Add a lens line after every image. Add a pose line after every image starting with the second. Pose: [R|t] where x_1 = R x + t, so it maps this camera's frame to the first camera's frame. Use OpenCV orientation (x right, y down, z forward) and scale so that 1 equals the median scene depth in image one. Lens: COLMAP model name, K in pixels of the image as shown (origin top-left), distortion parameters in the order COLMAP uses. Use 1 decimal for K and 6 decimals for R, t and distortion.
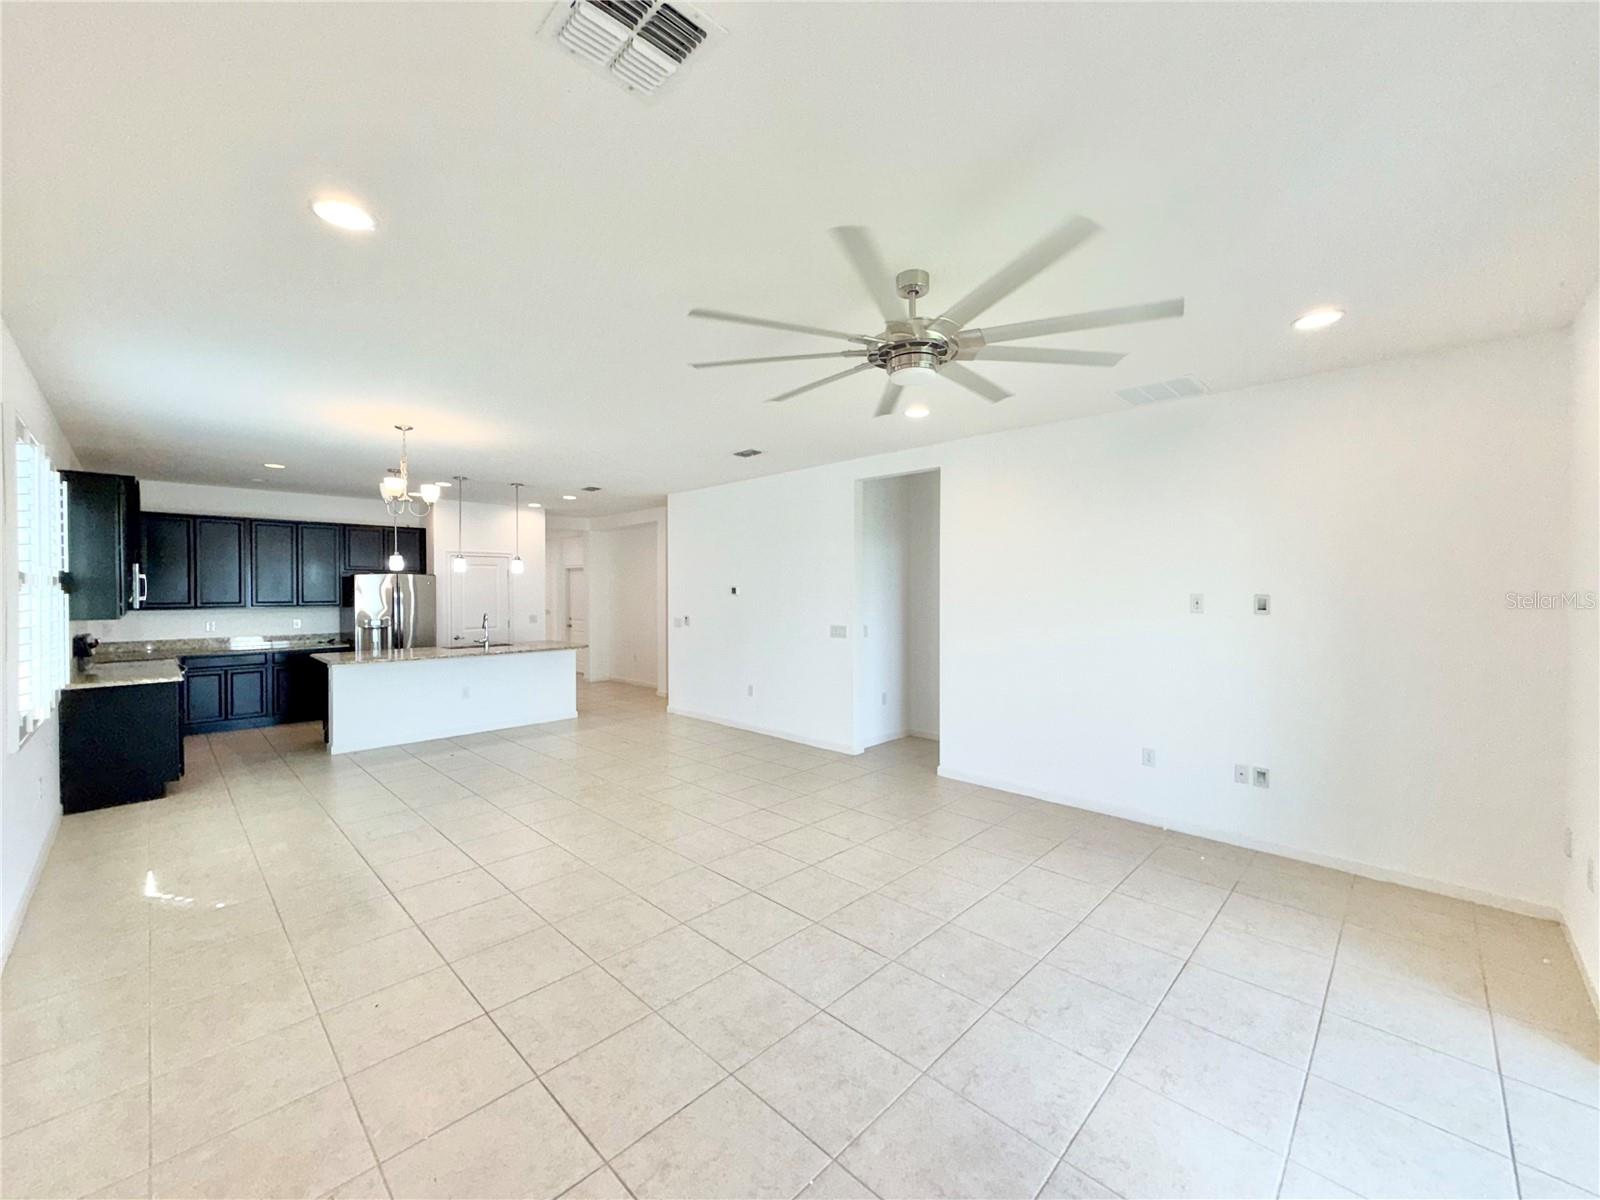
lens RADIAL K [[638.1, 0, 794.2], [0, 638.1, 594.2], [0, 0, 1]] dist [0.001510, -0.000606]
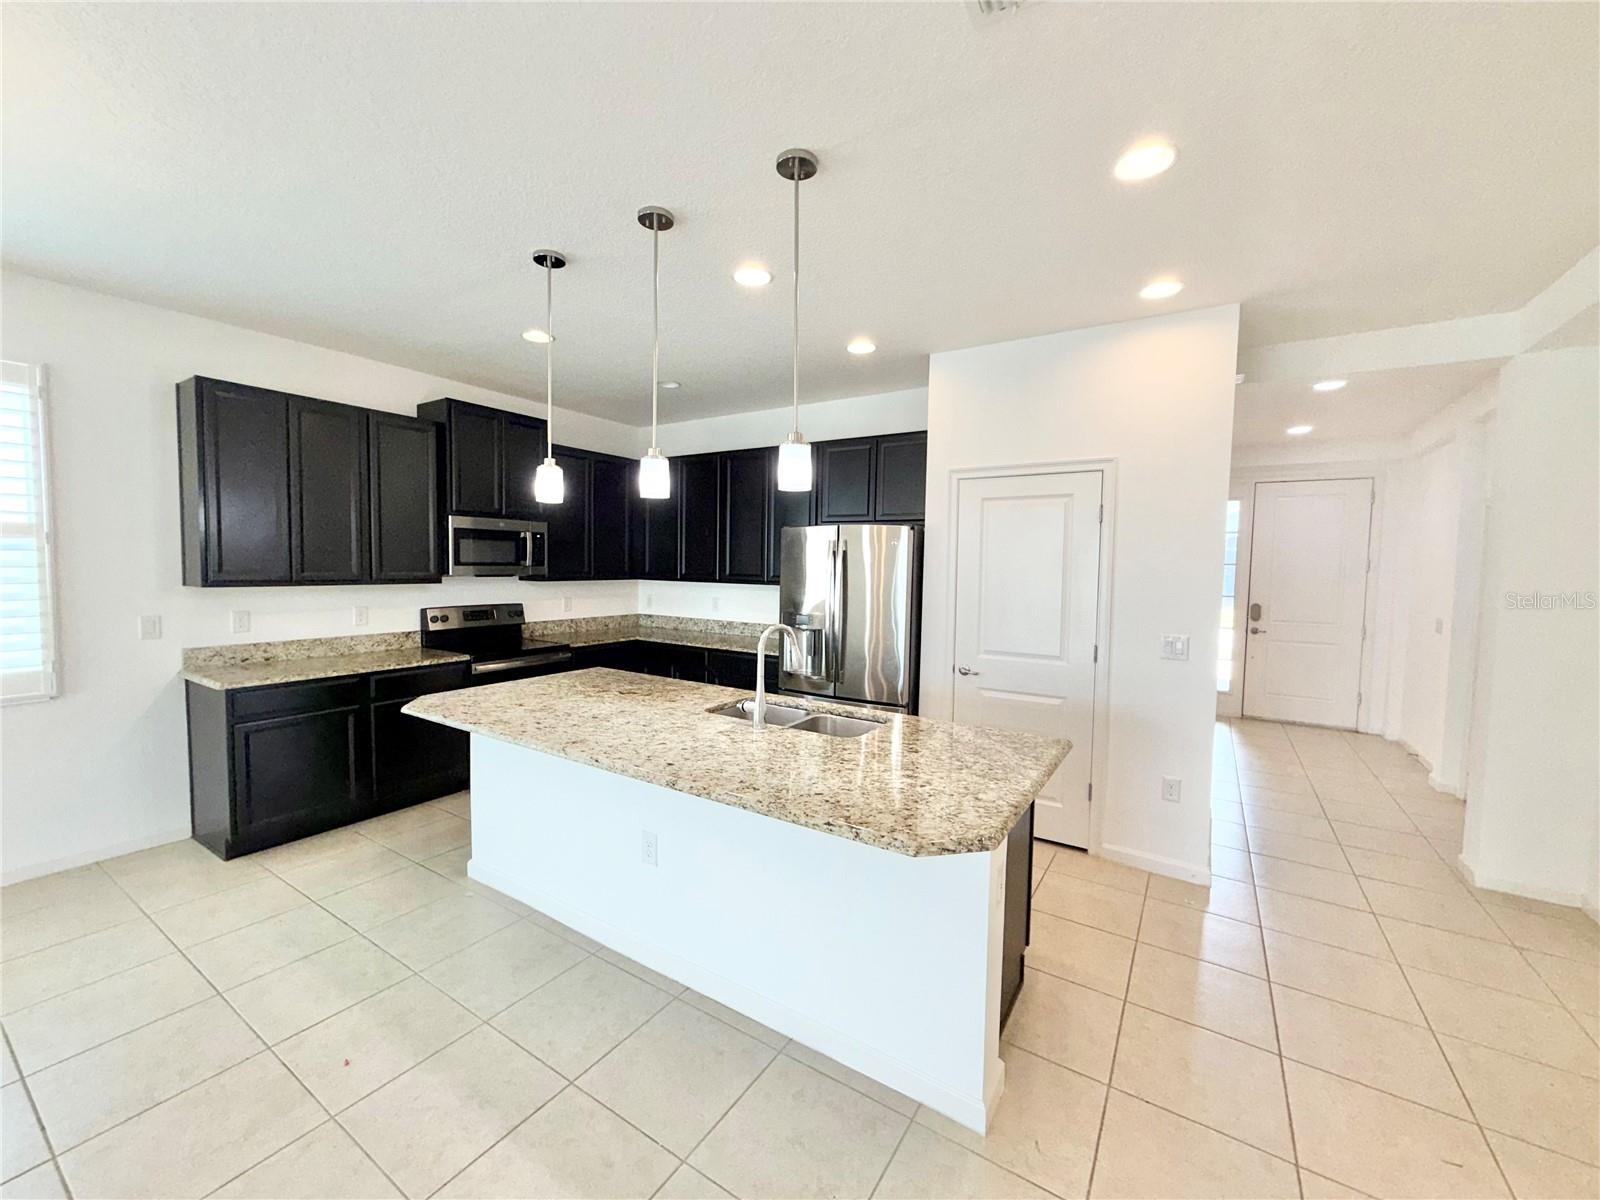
lens RADIAL K [[638.1, 0, 789.4], [0, 638.1, 597.1], [0, 0, 1]] dist [0.001510, -0.000606]
pose [[0.197688, 0.059451, -0.978461, -0.162903], [-0.023441, 0.998160, 0.055912, -0.002953], [0.979985, 0.011883, 0.198718, 0.978843]]
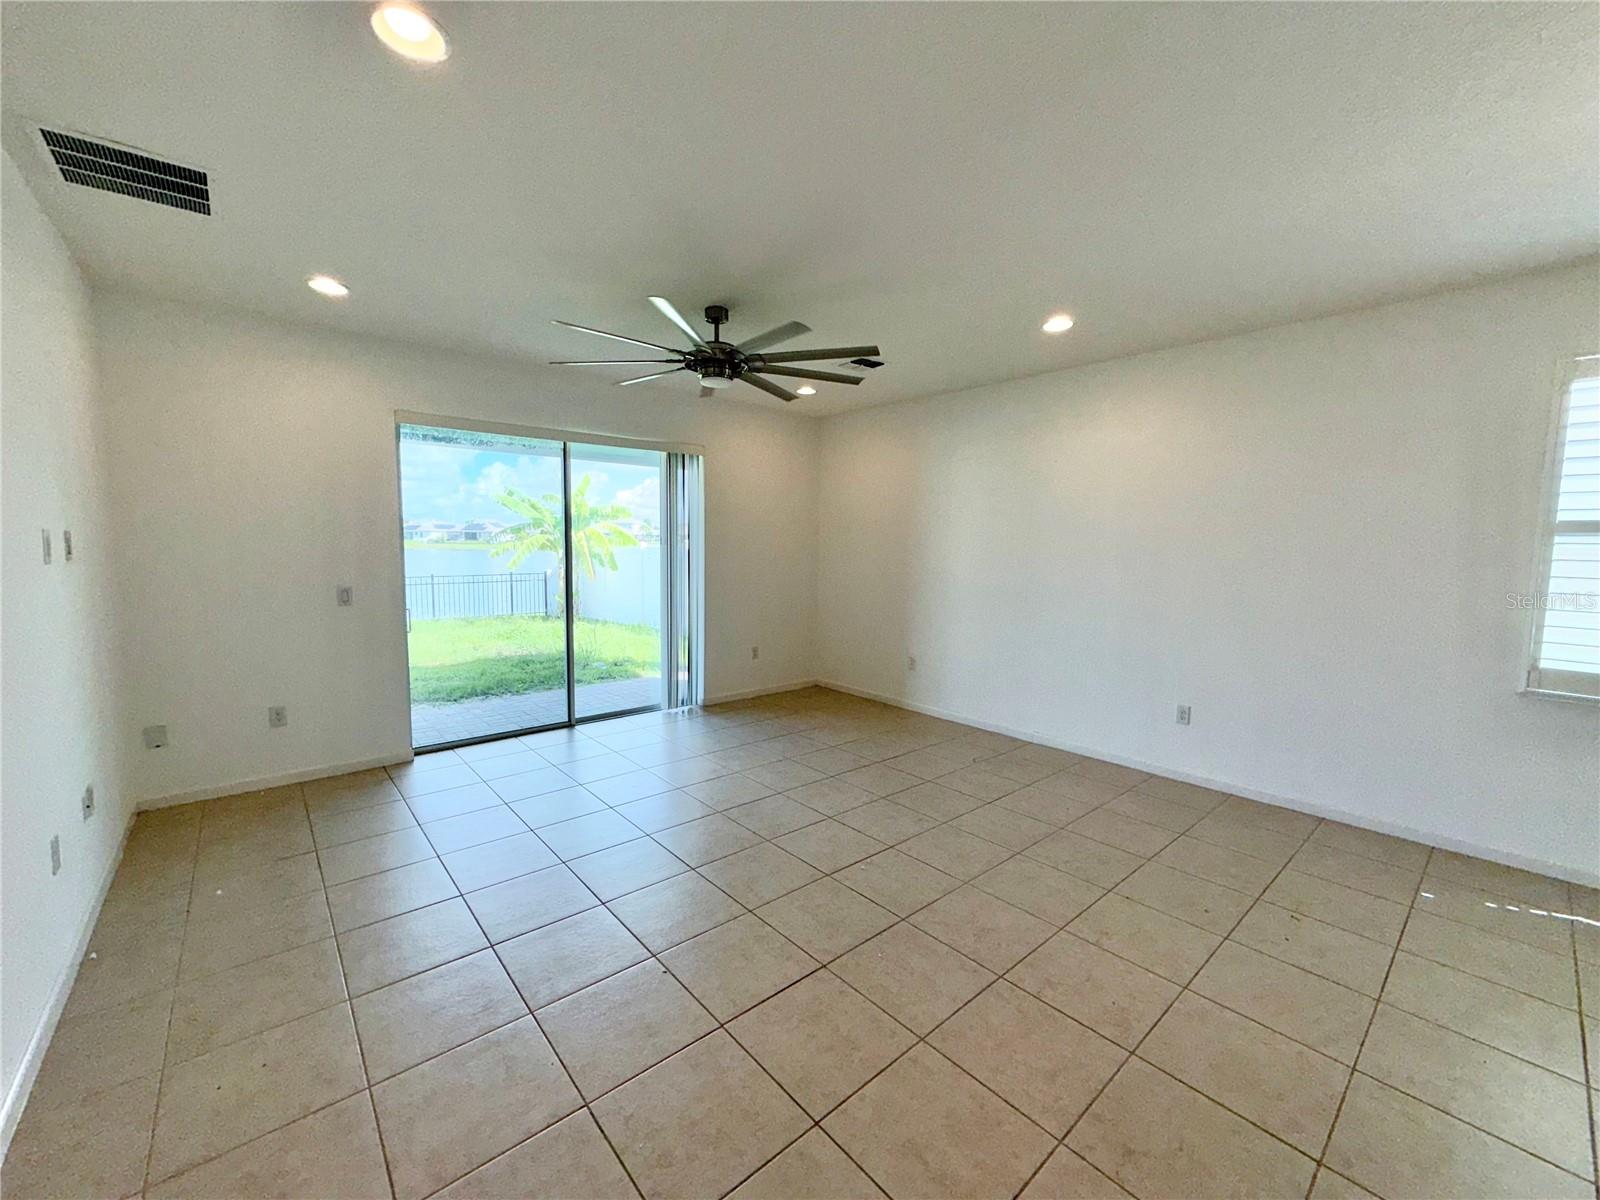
lens RADIAL K [[638.1, 0, 796.0], [0, 638.1, 600.0], [0, 0, 1]] dist [0.001510, -0.000606]
pose [[-0.996600, -0.016087, 0.080809, -0.040301], [-0.008051, 0.995073, 0.098813, -0.000840], [-0.082001, 0.097827, -0.991819, 0.859483]]
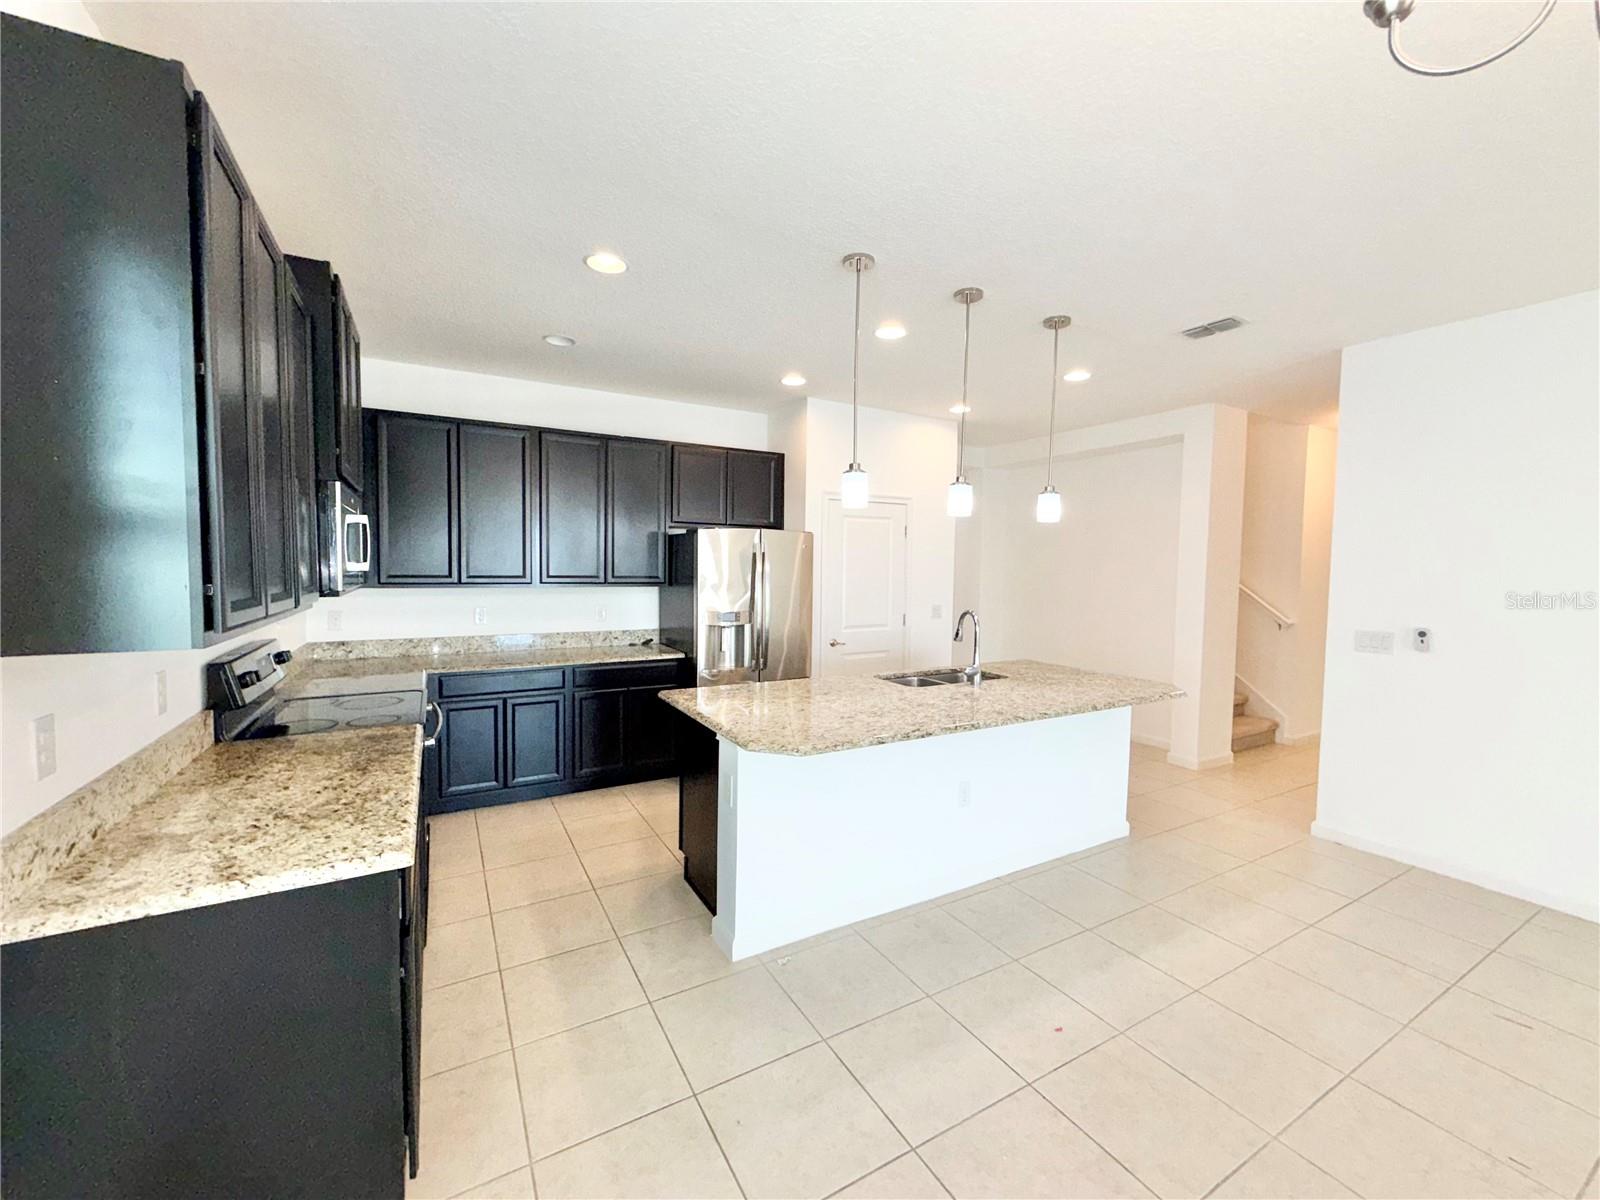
lens RADIAL K [[638.1, 0, 795.6], [0, 638.1, 591.5], [0, 0, 1]] dist [0.001510, -0.000606]
pose [[0.962176, 0.025116, -0.271268, -0.498264], [-0.016249, 0.999259, 0.034884, 0.002796], [0.271943, -0.029157, 0.961871, 0.537611]]
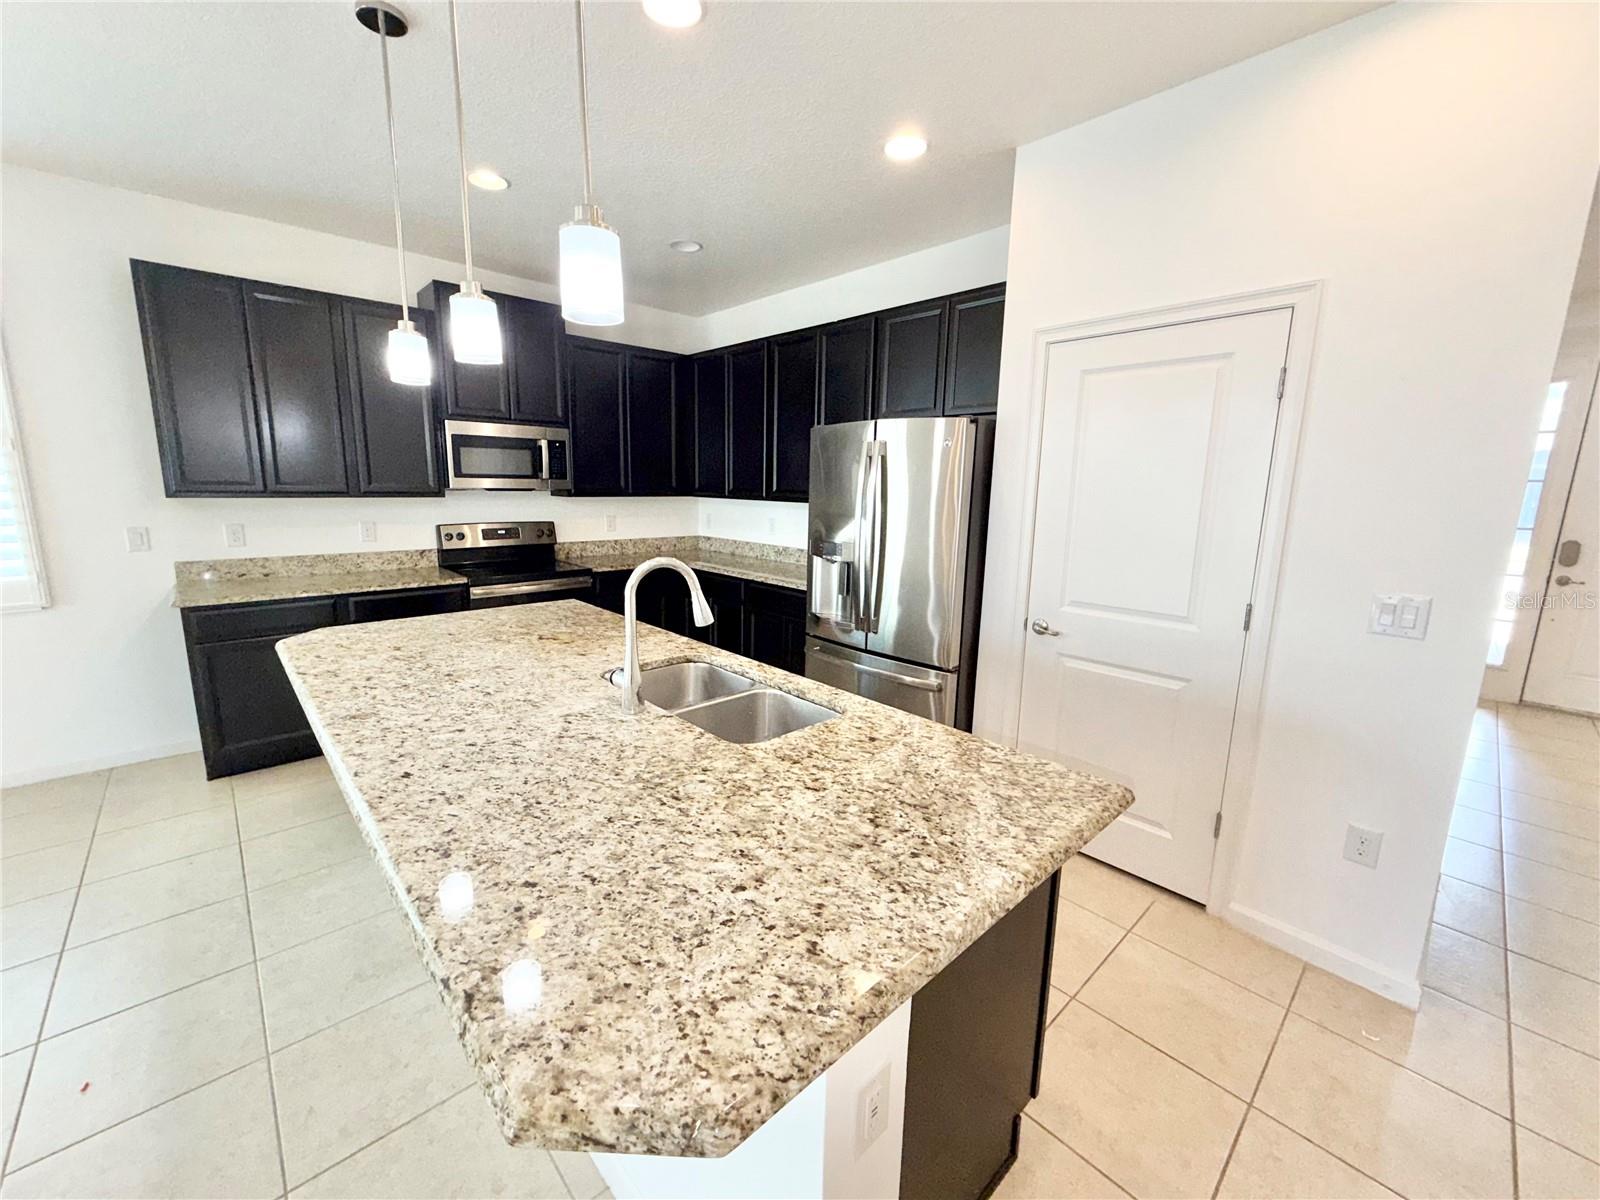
lens RADIAL K [[638.1, 0, 790.6], [0, 638.1, 596.5], [0, 0, 1]] dist [0.001510, -0.000606]
pose [[-0.047403, 0.179569, -0.982603, -0.280642], [-0.025045, 0.983186, 0.180884, 0.002762], [0.998562, 0.033184, -0.042108, 1.096932]]
